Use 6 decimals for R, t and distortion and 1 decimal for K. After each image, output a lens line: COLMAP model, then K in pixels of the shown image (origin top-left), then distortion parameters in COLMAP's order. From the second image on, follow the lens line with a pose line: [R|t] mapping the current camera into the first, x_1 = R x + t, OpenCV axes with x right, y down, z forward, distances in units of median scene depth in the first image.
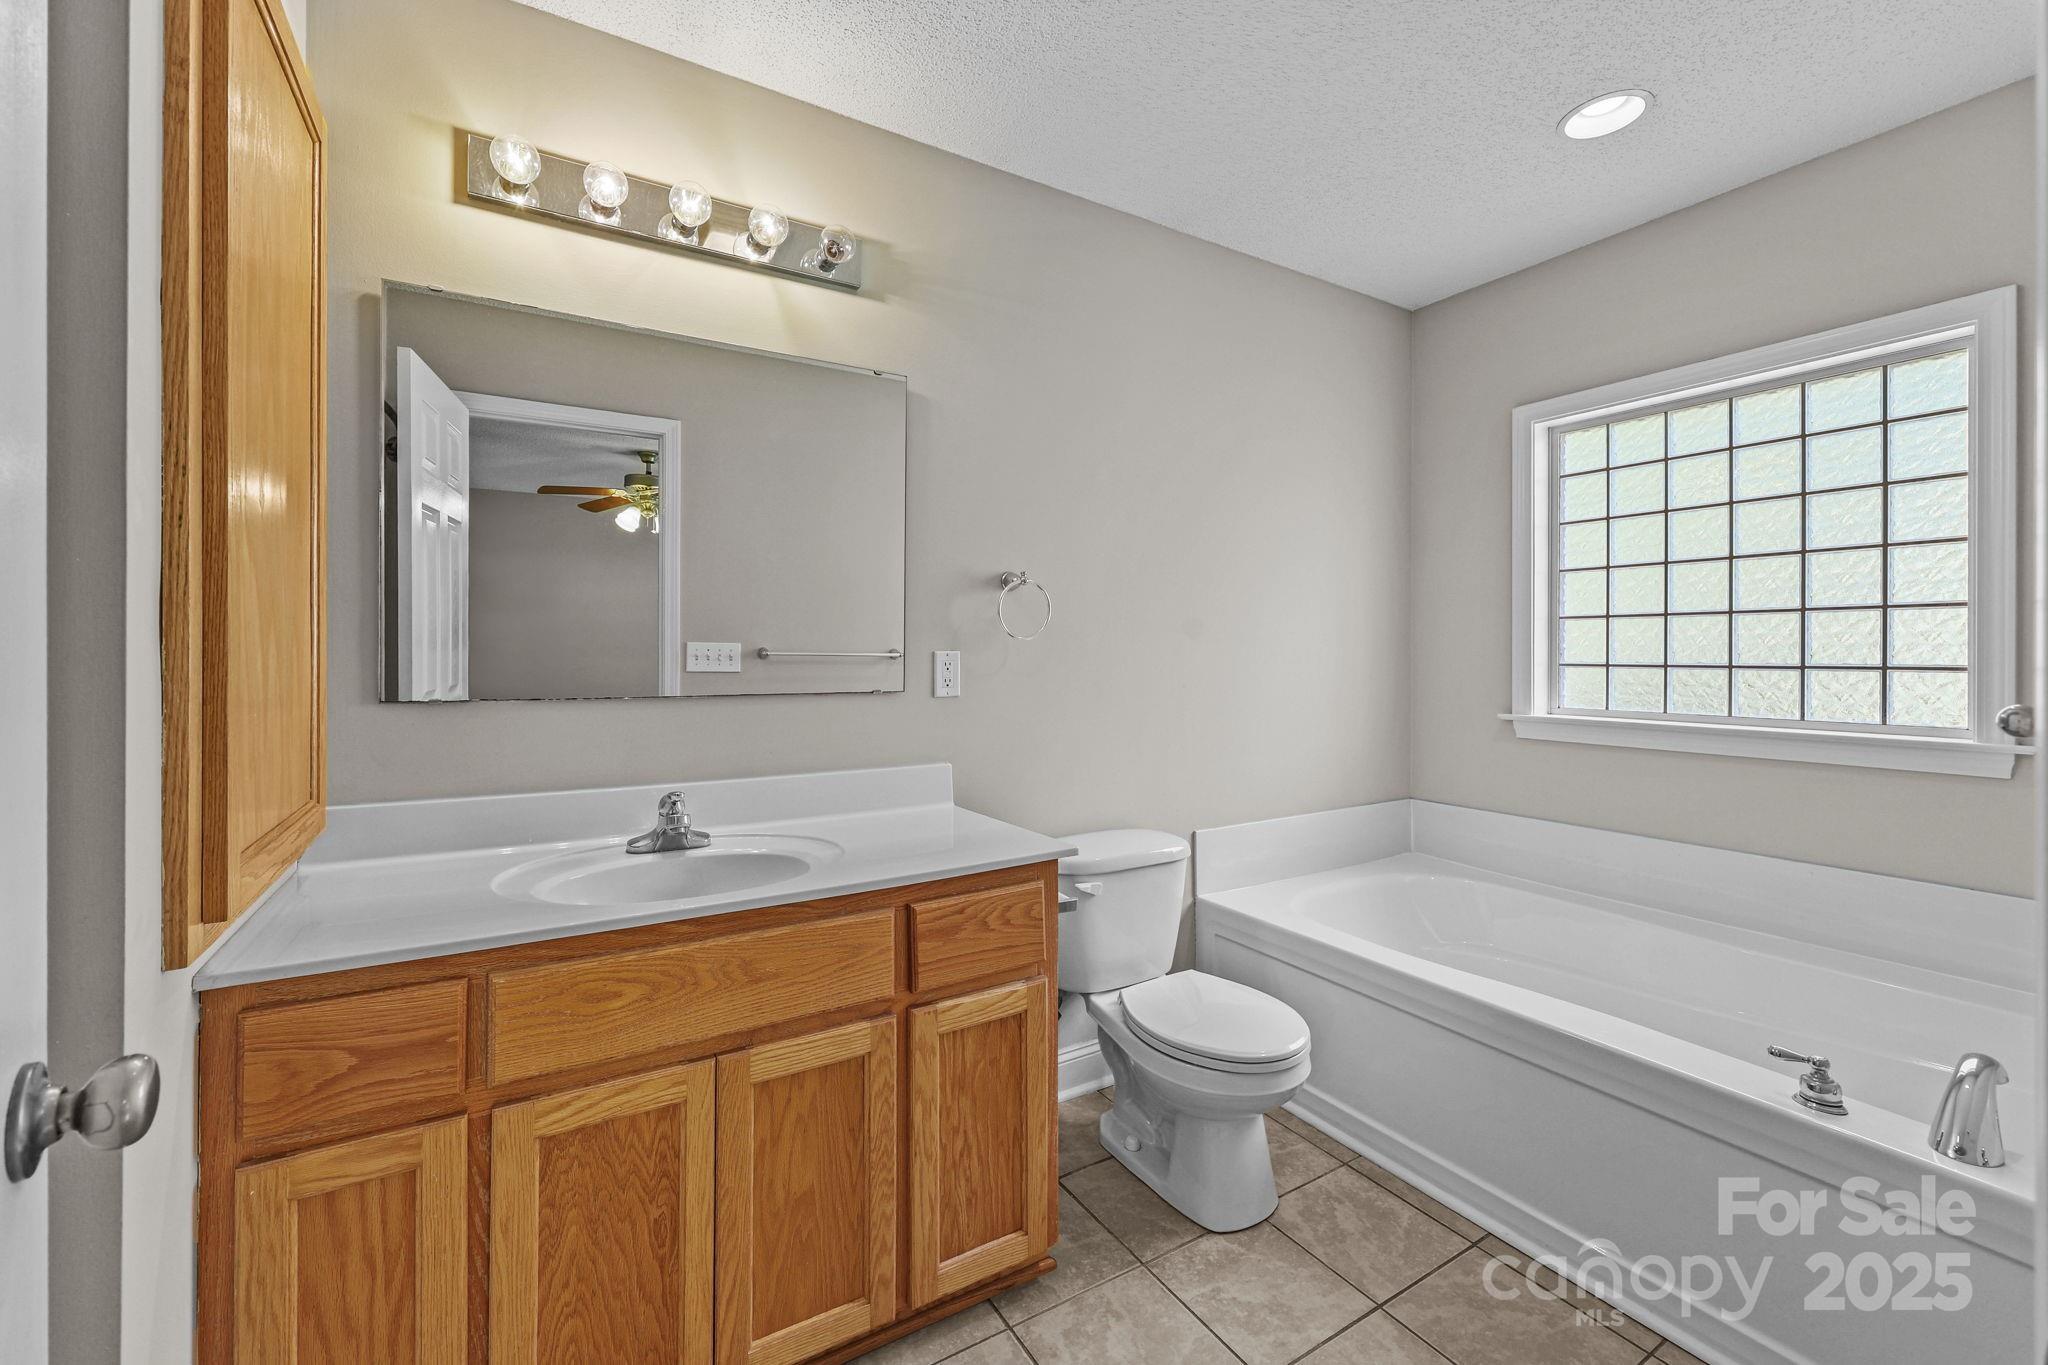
lens RADIAL K [[827.7, 0, 1015.5], [0, 827.7, 652.4], [0, 0, 1]] dist [0.002506, -0.000331]
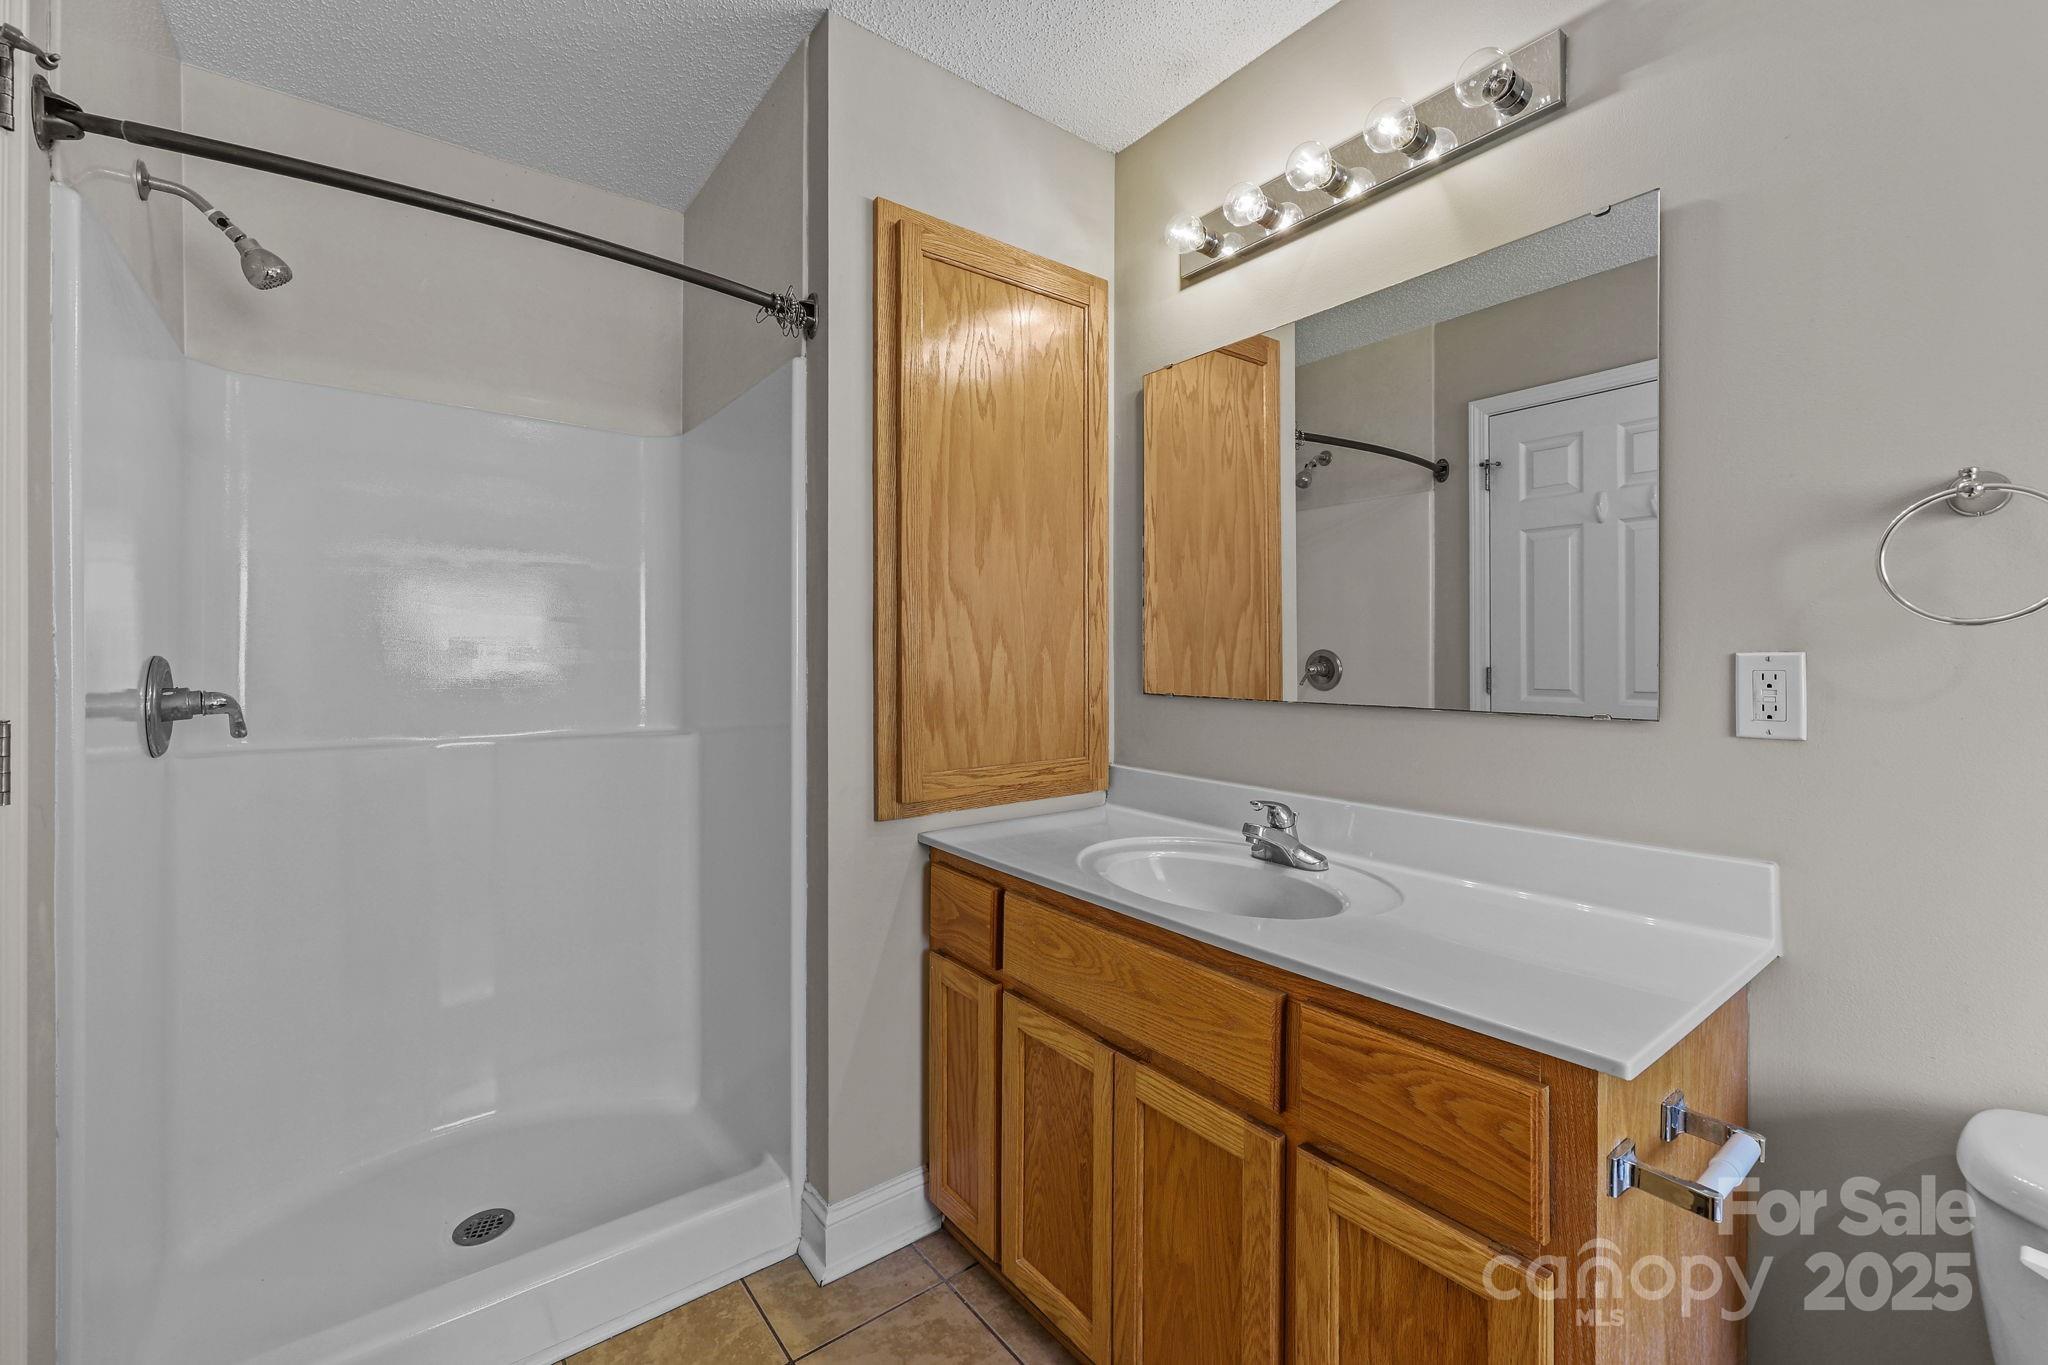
lens RADIAL K [[827.7, 0, 1015.5], [0, 827.7, 652.4], [0, 0, 1]] dist [0.002506, -0.000331]
pose [[0.115862, -0.008613, -0.993228, 0.572117], [0.000715, 0.999963, -0.008588, 0.004132], [0.993265, 0.000285, 0.115864, 0.671518]]
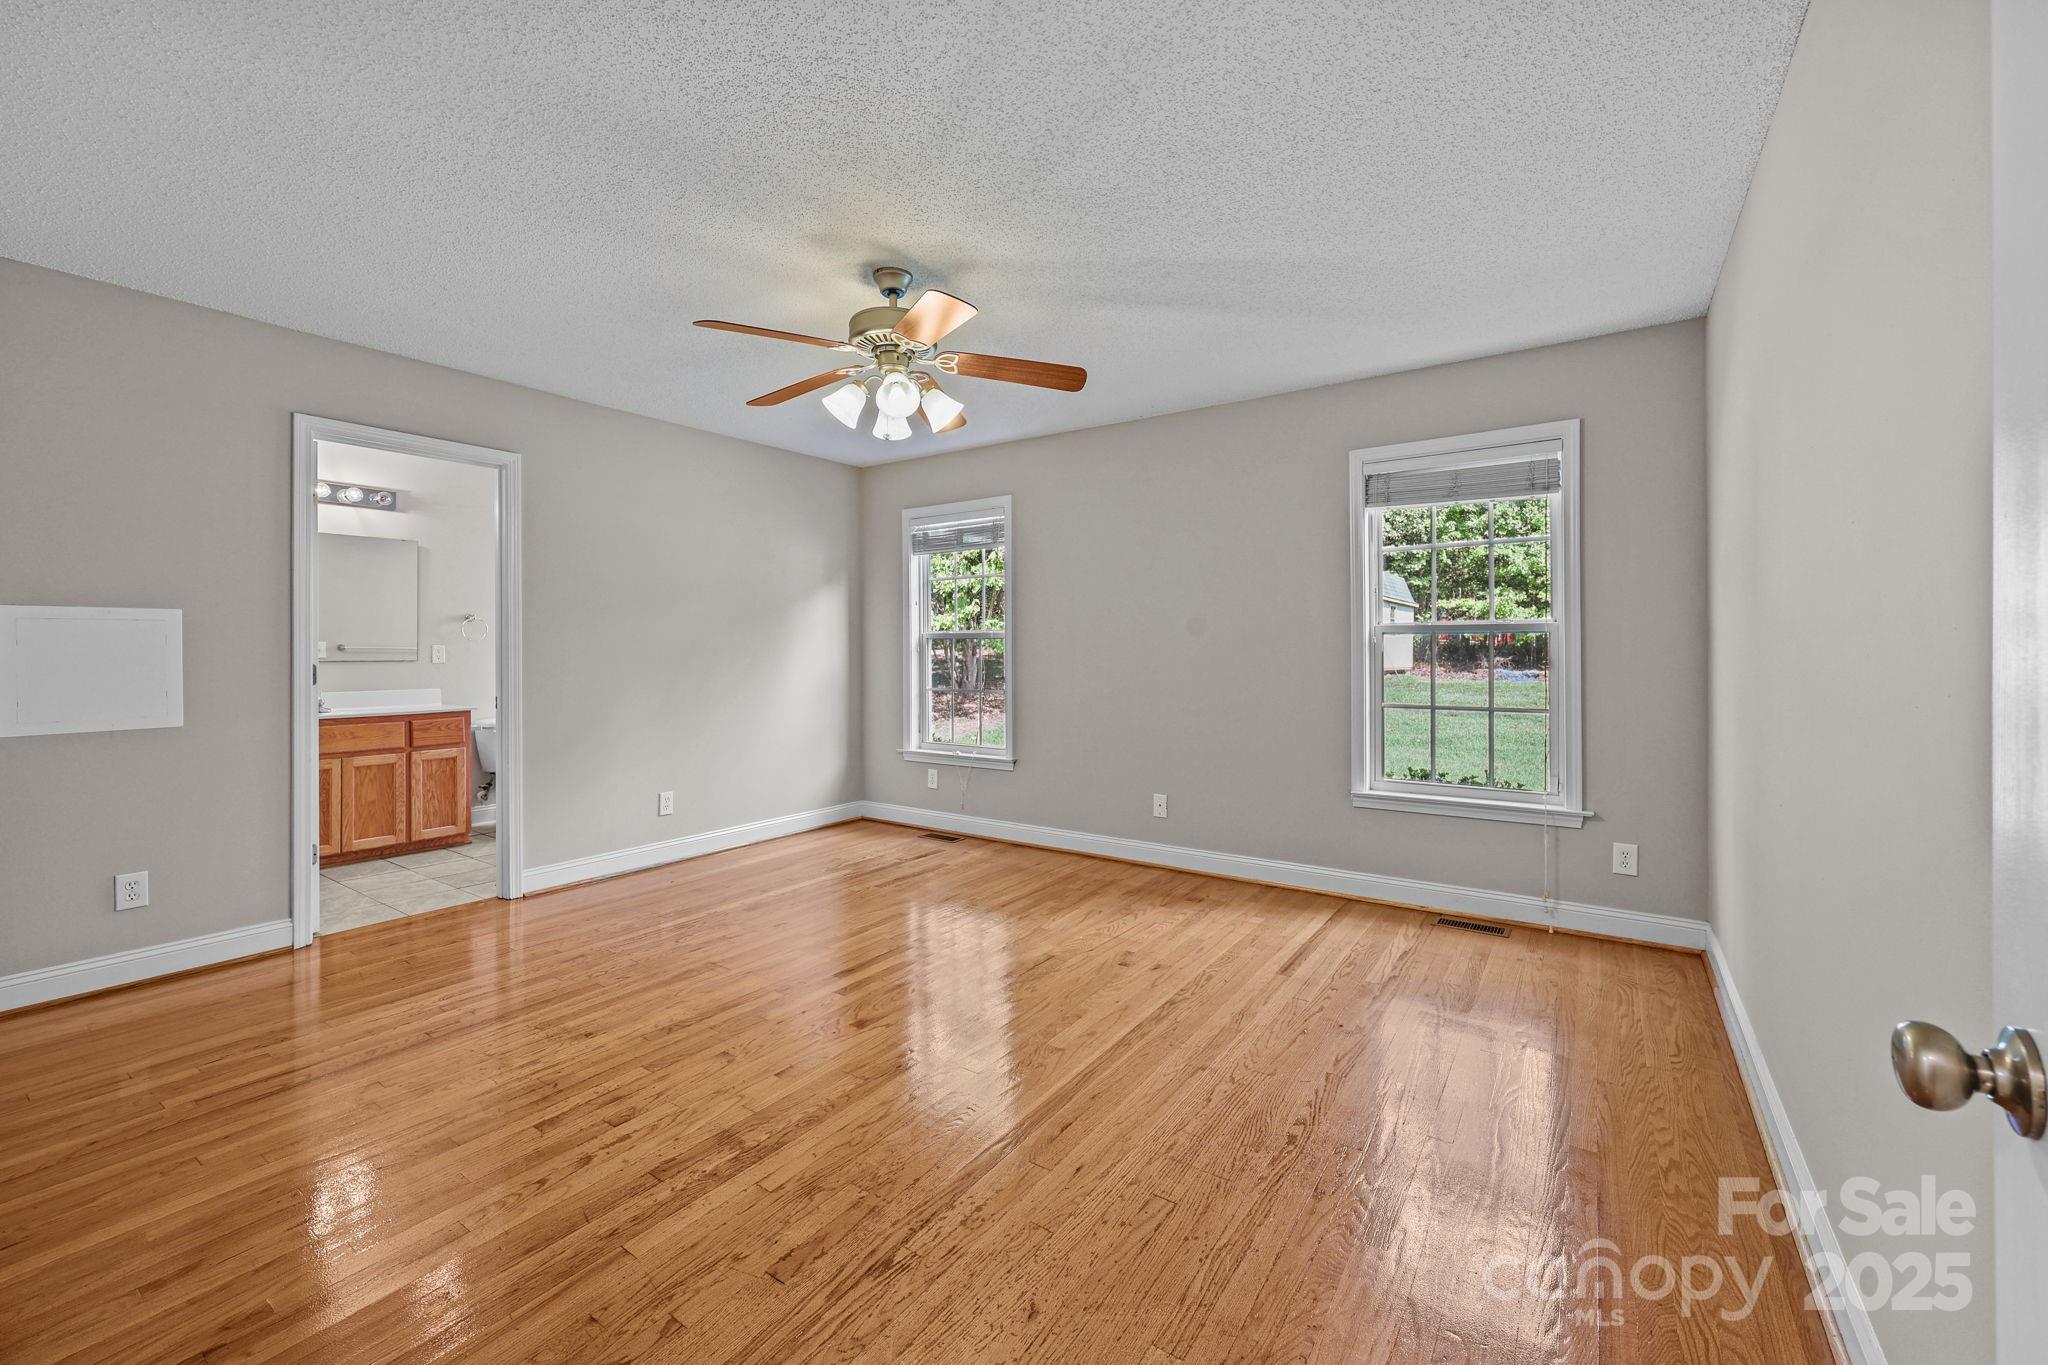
lens RADIAL K [[827.7, 0, 1015.5], [0, 827.7, 652.4], [0, 0, 1]] dist [0.002506, -0.000331]
pose [[0.912964, -0.002803, 0.408031, 0.739476], [0.002699, 0.999996, 0.000830, 0.033922], [-0.408031, 0.000344, 0.912968, -3.057775]]
